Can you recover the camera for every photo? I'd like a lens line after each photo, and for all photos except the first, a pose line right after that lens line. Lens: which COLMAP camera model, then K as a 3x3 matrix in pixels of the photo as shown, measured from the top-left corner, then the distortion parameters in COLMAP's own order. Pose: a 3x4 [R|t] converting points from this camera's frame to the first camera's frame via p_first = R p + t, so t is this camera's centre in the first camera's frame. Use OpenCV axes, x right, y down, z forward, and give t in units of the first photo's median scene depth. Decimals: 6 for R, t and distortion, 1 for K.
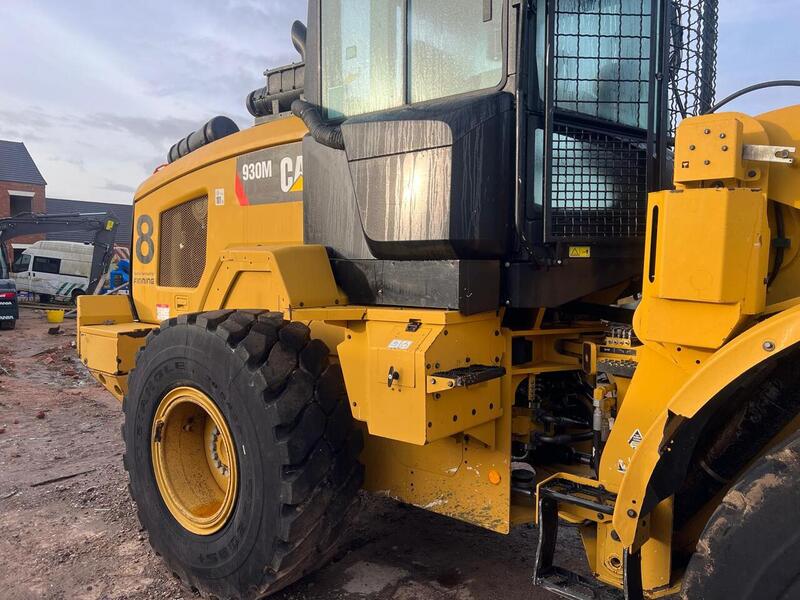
lens RADIAL K [[606.4, 0, 400.0], [0, 606.4, 300.0], [0, 0, 1]] dist [0.062691, -0.085648]
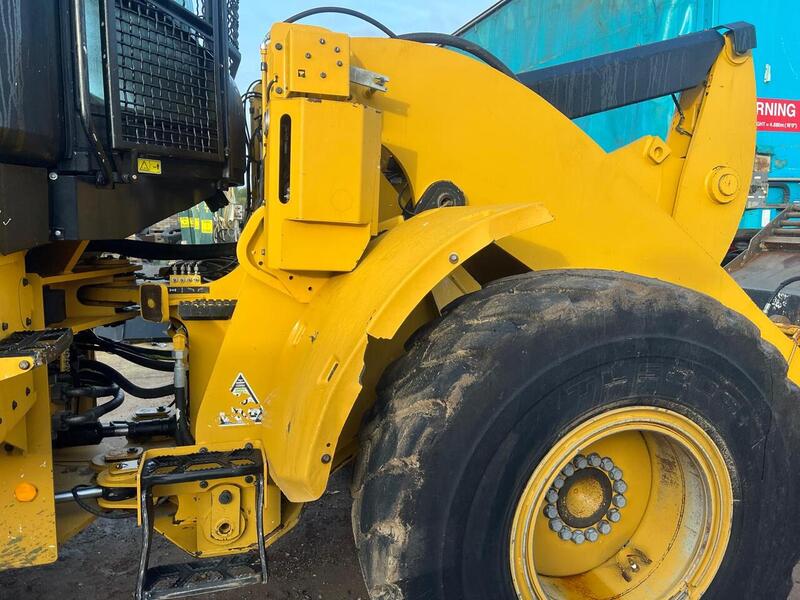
lens RADIAL K [[594.0, 0, 408.0], [0, 594.0, 296.4], [0, 0, 1]] dist [0.073116, -0.092453]
pose [[0.515541, -0.103182, 0.850630, -0.172728], [0.035829, 0.994451, 0.098912, 0.018577], [-0.856116, -0.020516, 0.516377, 0.278312]]
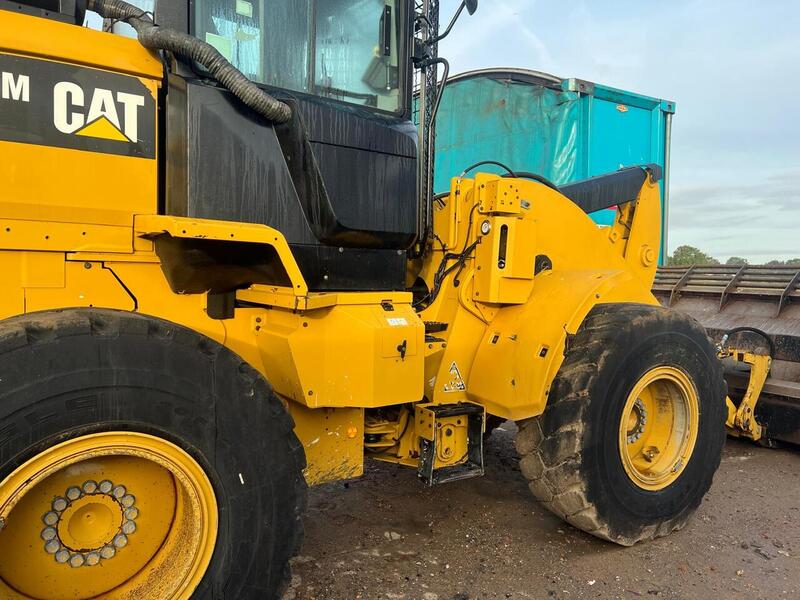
lens RADIAL K [[606.4, 0, 400.0], [0, 606.4, 300.0], [0, 0, 1]] dist [0.062691, -0.085648]
pose [[0.266227, -0.045370, 0.962842, -0.930671], [0.028543, 0.998825, 0.039174, -0.010862], [-0.963488, 0.017054, 0.267209, 0.575975]]
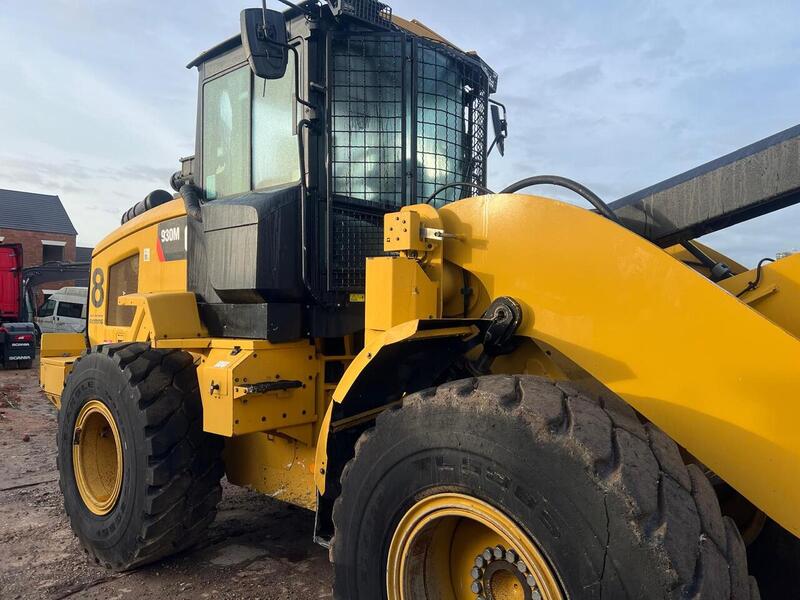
lens RADIAL K [[606.4, 0, 400.0], [0, 606.4, 300.0], [0, 0, 1]] dist [0.062691, -0.085648]
pose [[0.998966, -0.001307, -0.045451, 0.394478], [-0.002015, 0.997333, -0.072963, 0.023093], [0.045425, 0.072979, 0.996298, -0.320852]]
